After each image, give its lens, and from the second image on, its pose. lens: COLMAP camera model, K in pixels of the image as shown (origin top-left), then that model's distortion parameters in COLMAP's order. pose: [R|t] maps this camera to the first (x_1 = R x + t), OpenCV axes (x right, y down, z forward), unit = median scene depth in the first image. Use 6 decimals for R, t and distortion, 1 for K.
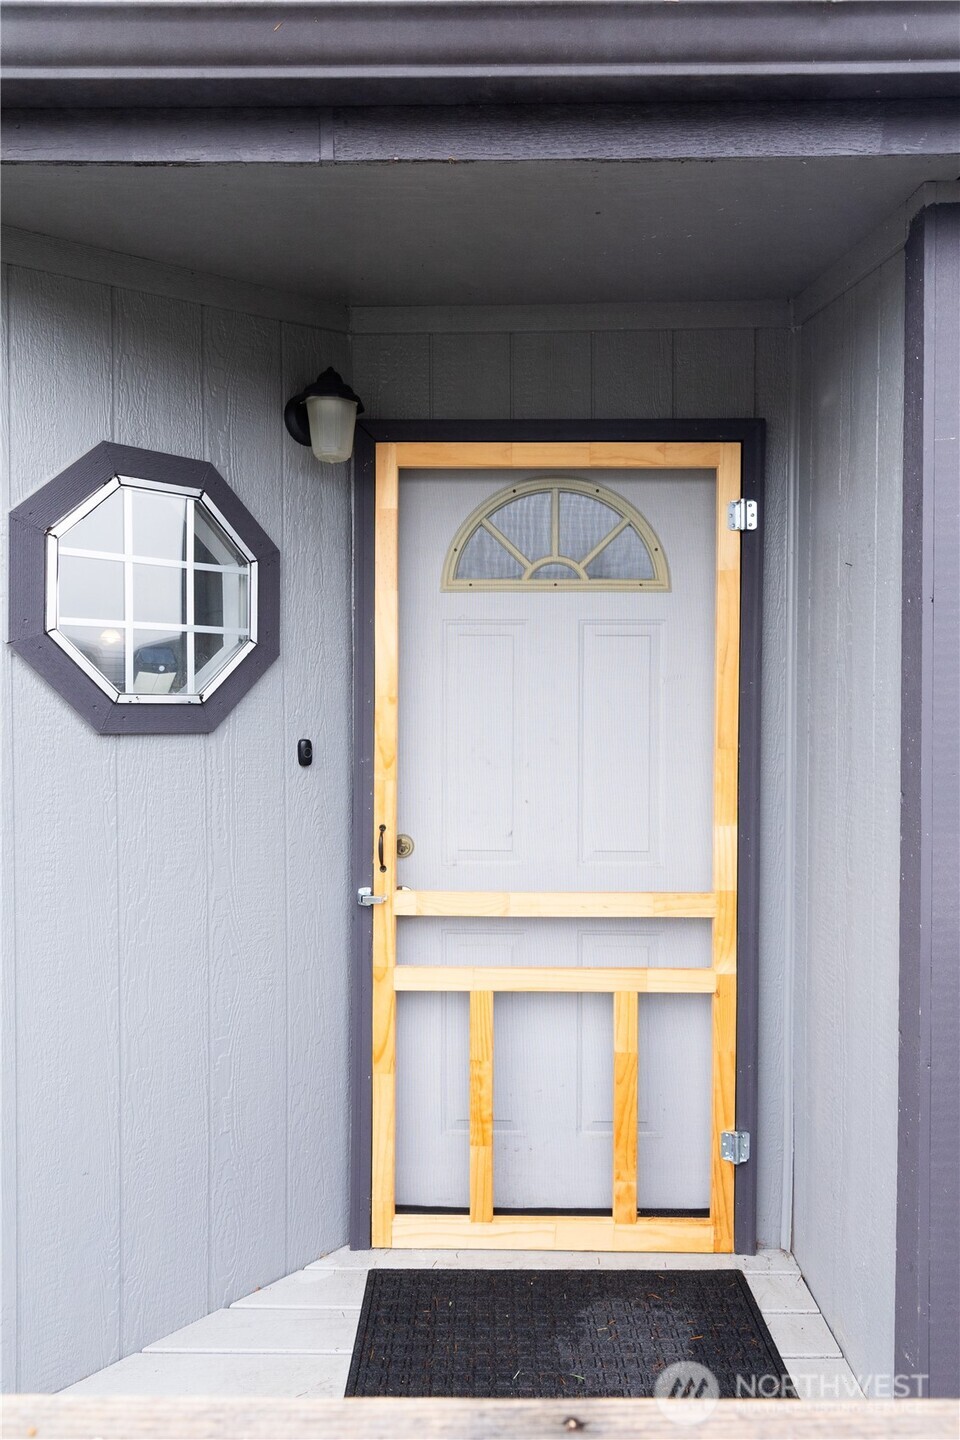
lens RADIAL K [[936.0, 0, 465.4], [0, 936.0, 716.2], [0, 0, 1]] dist [0.006966, 0.001489]
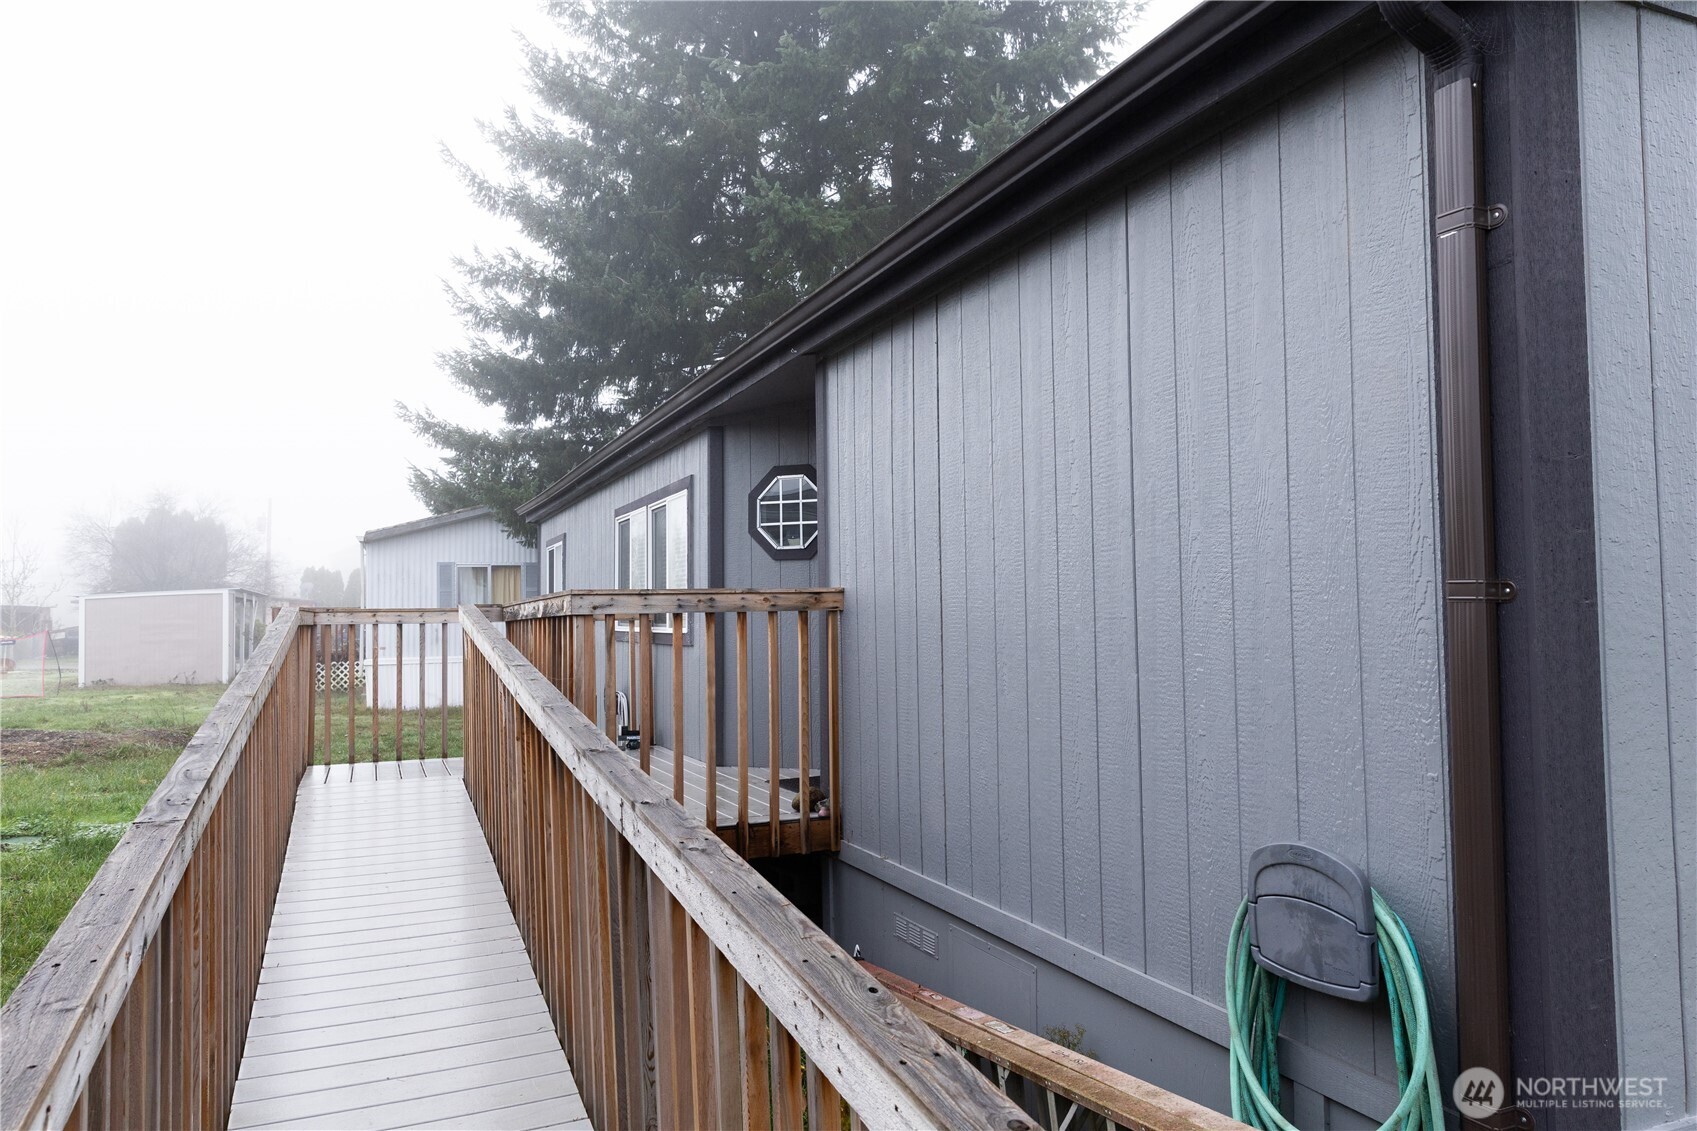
lens RADIAL K [[1103.1, 0, 848.5], [0, 1103.1, 565.5], [0, 0, 1]] dist [0.006966, 0.001489]
pose [[0.412653, -0.051872, -0.909410, 2.663714], [-0.000332, 0.998369, -0.057097, 0.216921], [0.910888, 0.023863, 0.411963, -0.247150]]
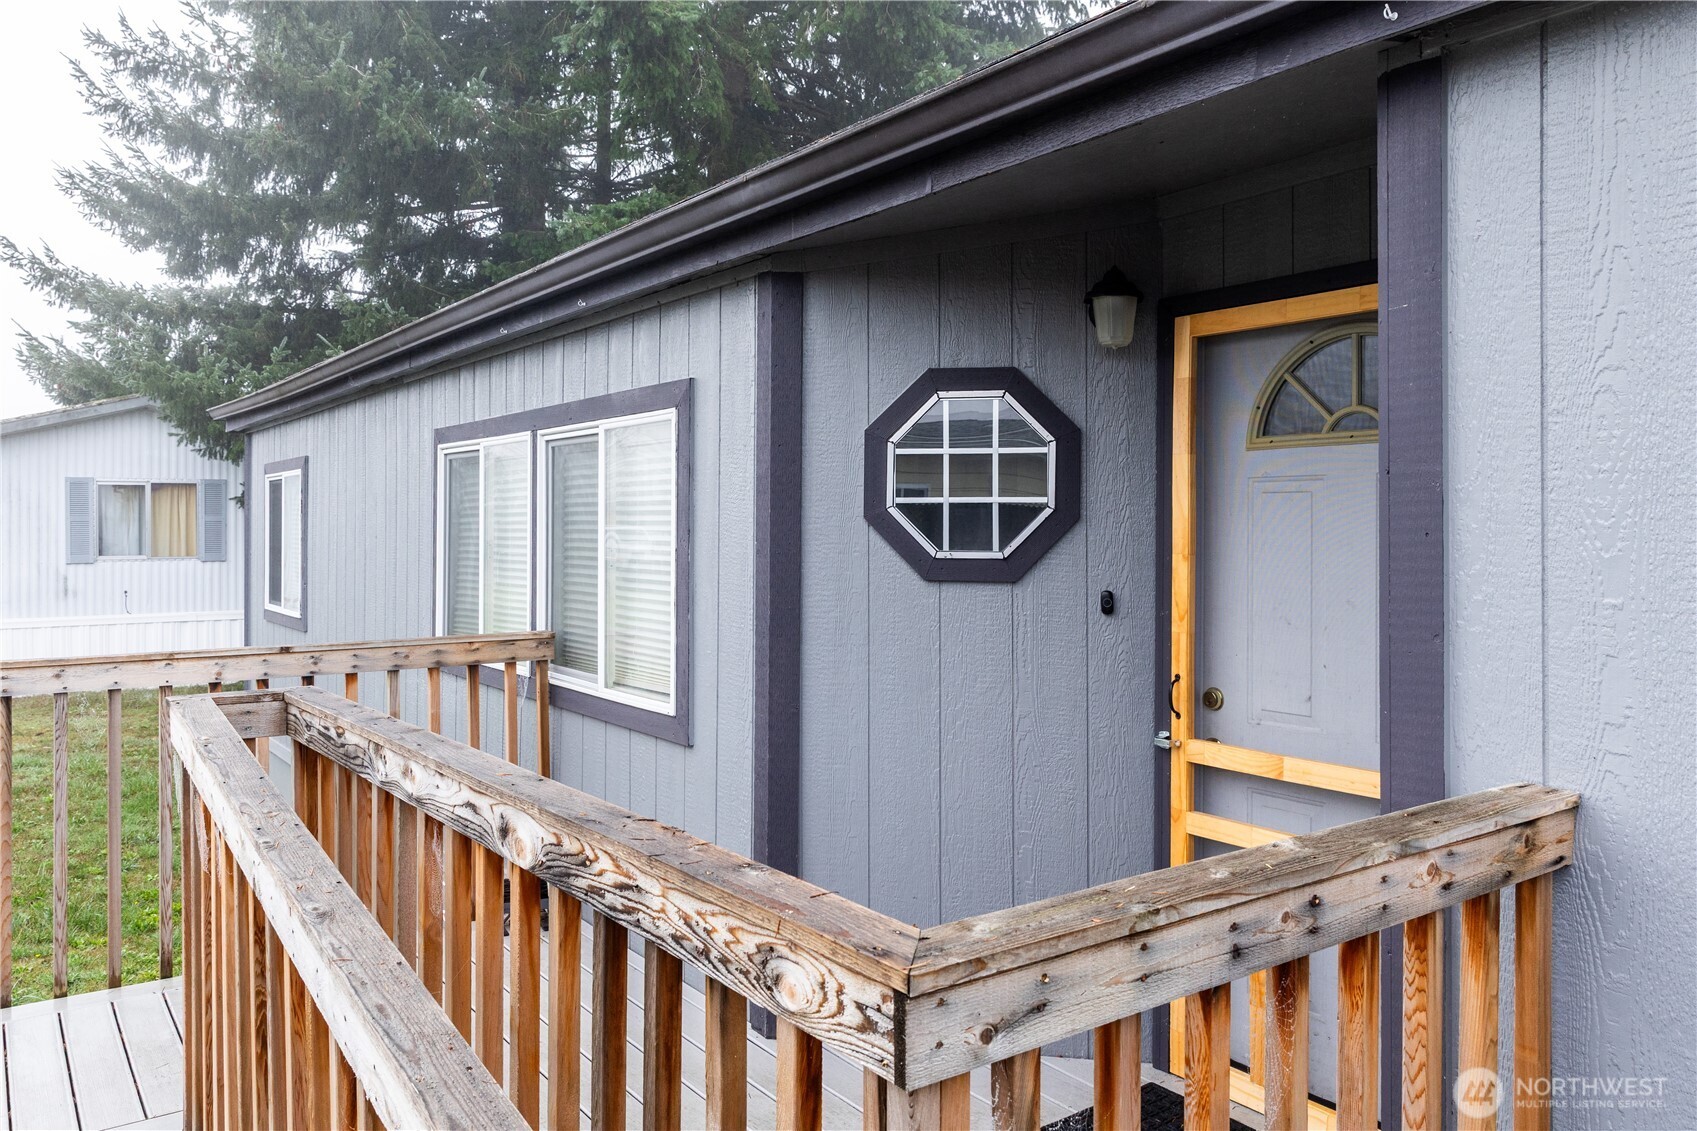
lens RADIAL K [[1224.9, 0, 782.6], [0, 1224.9, 527.6], [0, 0, 1]] dist [0.002707, -0.000396]
pose [[0.568127, -0.000949, -0.822940, 0.851224], [-0.012602, 0.999872, -0.009853, -0.033442], [0.822844, 0.015968, 0.568042, -0.172977]]
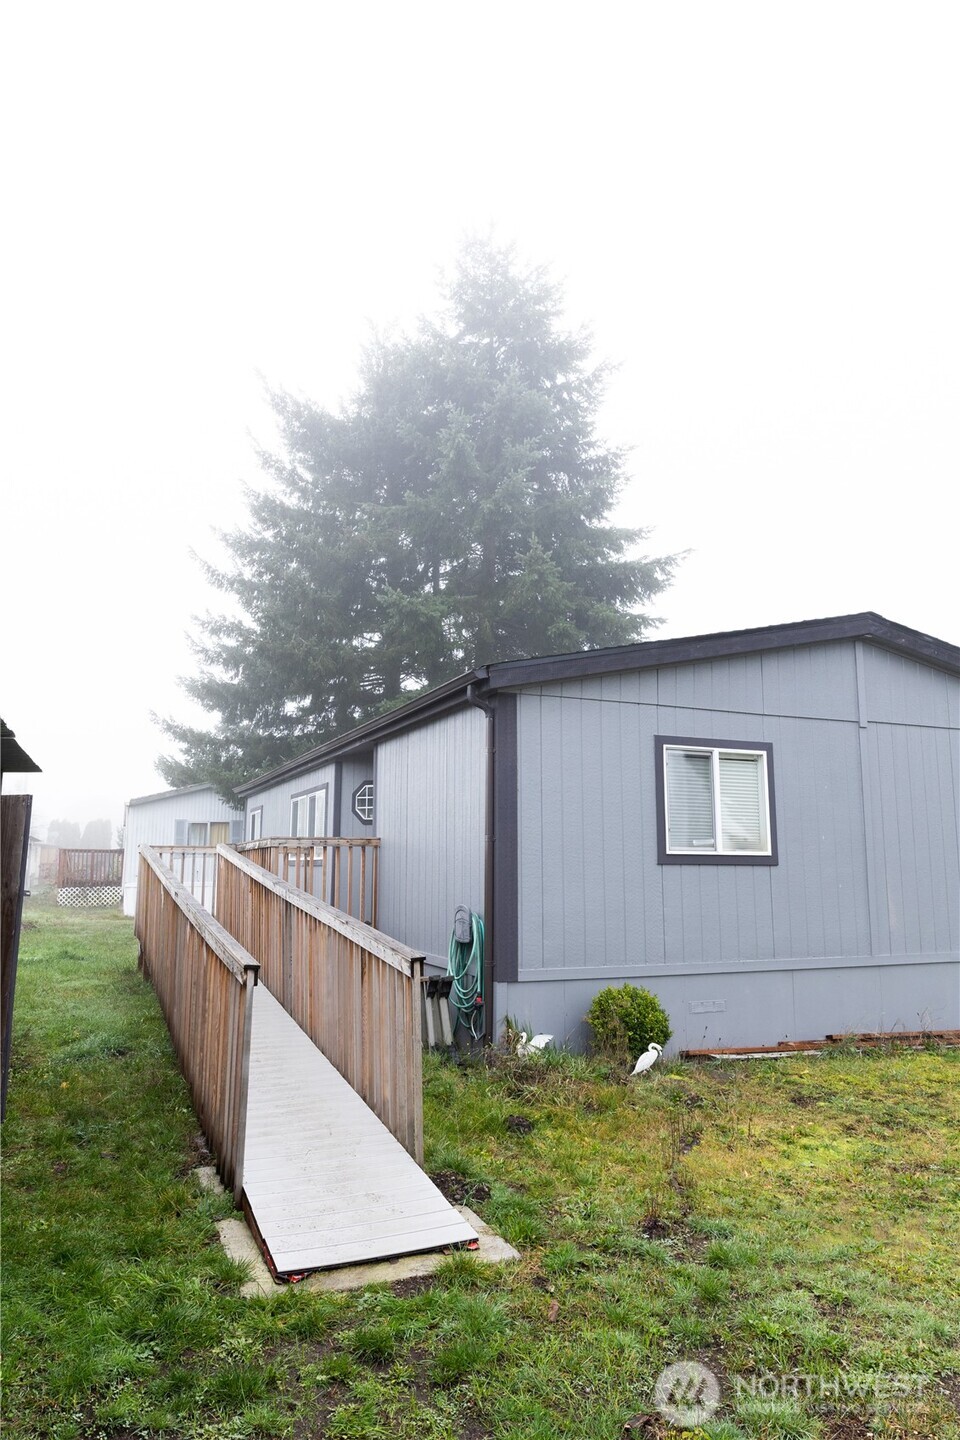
lens RADIAL K [[936.0, 0, 465.4], [0, 936.0, 716.2], [0, 0, 1]] dist [0.006966, 0.001489]
pose [[0.387308, -0.150434, -0.909594, 5.305298], [-0.014962, 0.985443, -0.169349, 0.330899], [0.921829, 0.079200, 0.379419, -0.799884]]
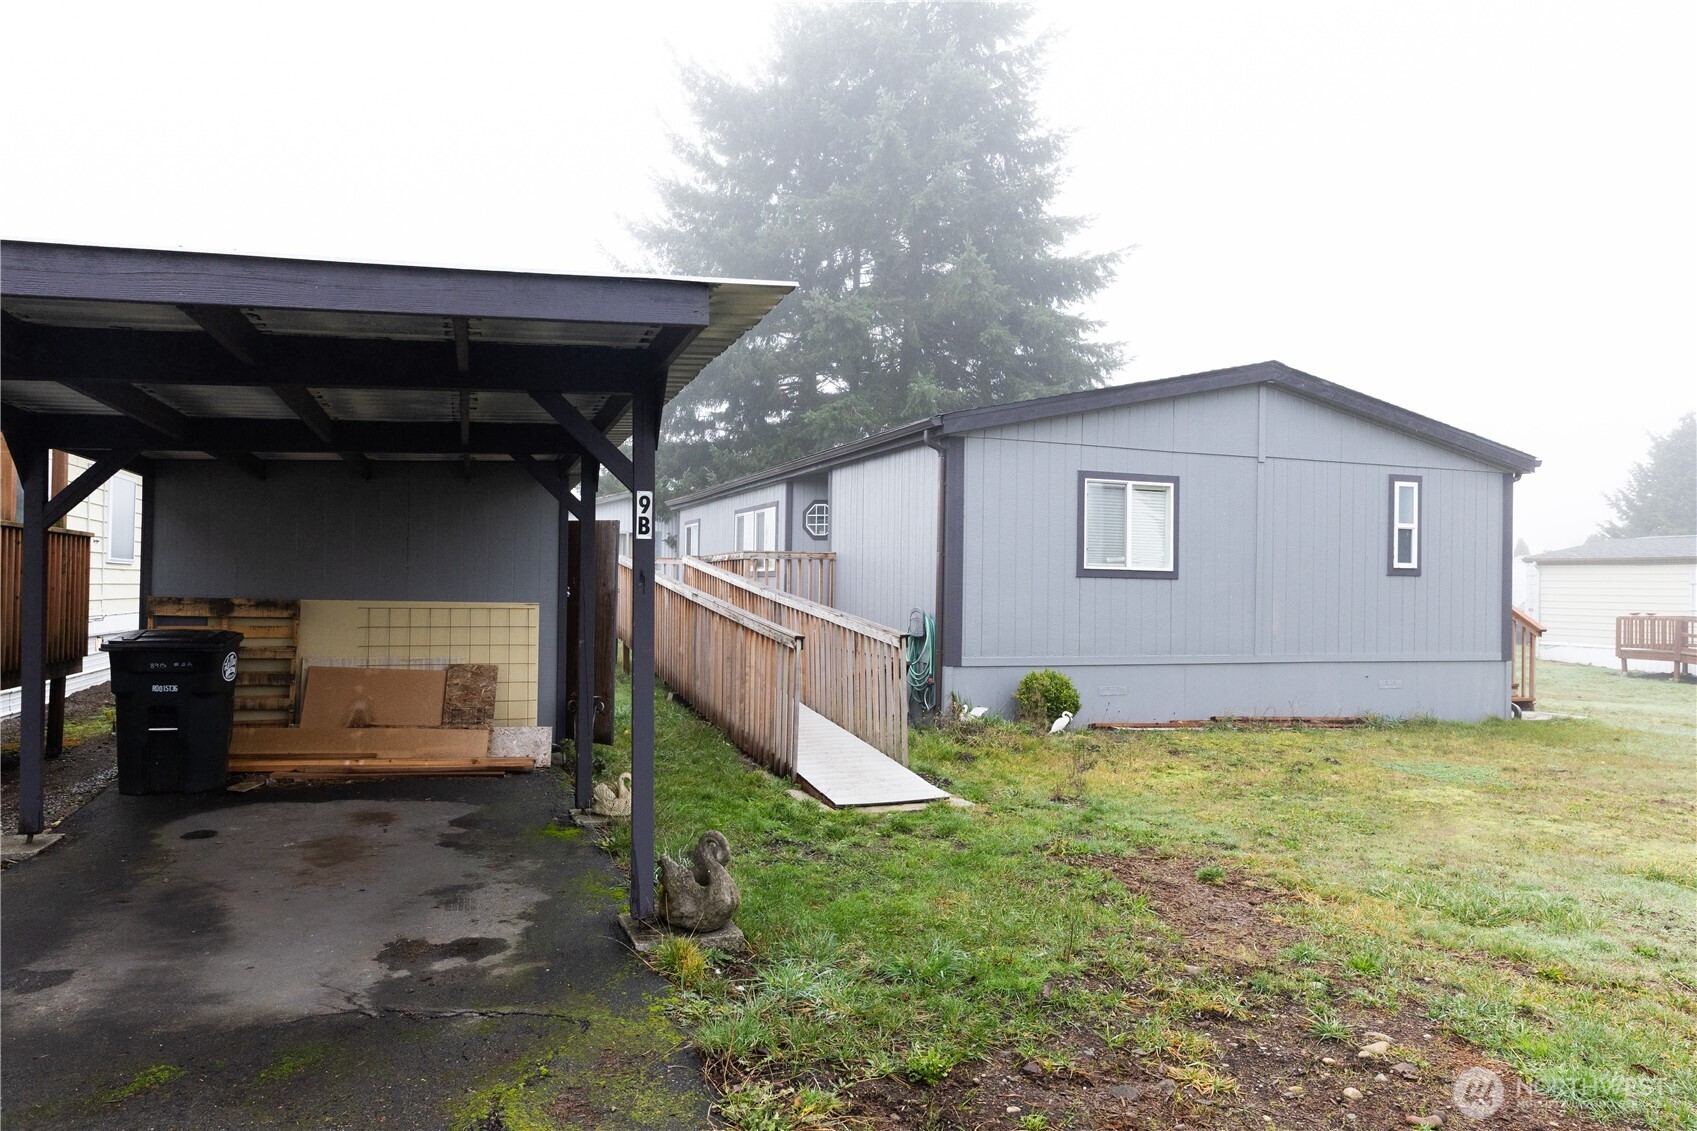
lens RADIAL K [[1099.6, 0, 836.5], [0, 1099.6, 565.6], [0, 0, 1]] dist [-0.000431, 0.000805]
pose [[0.360342, -0.014808, -0.932703, 6.735265], [-0.026862, 0.999295, -0.026243, 0.388308], [0.932433, 0.034511, 0.359690, -1.674843]]
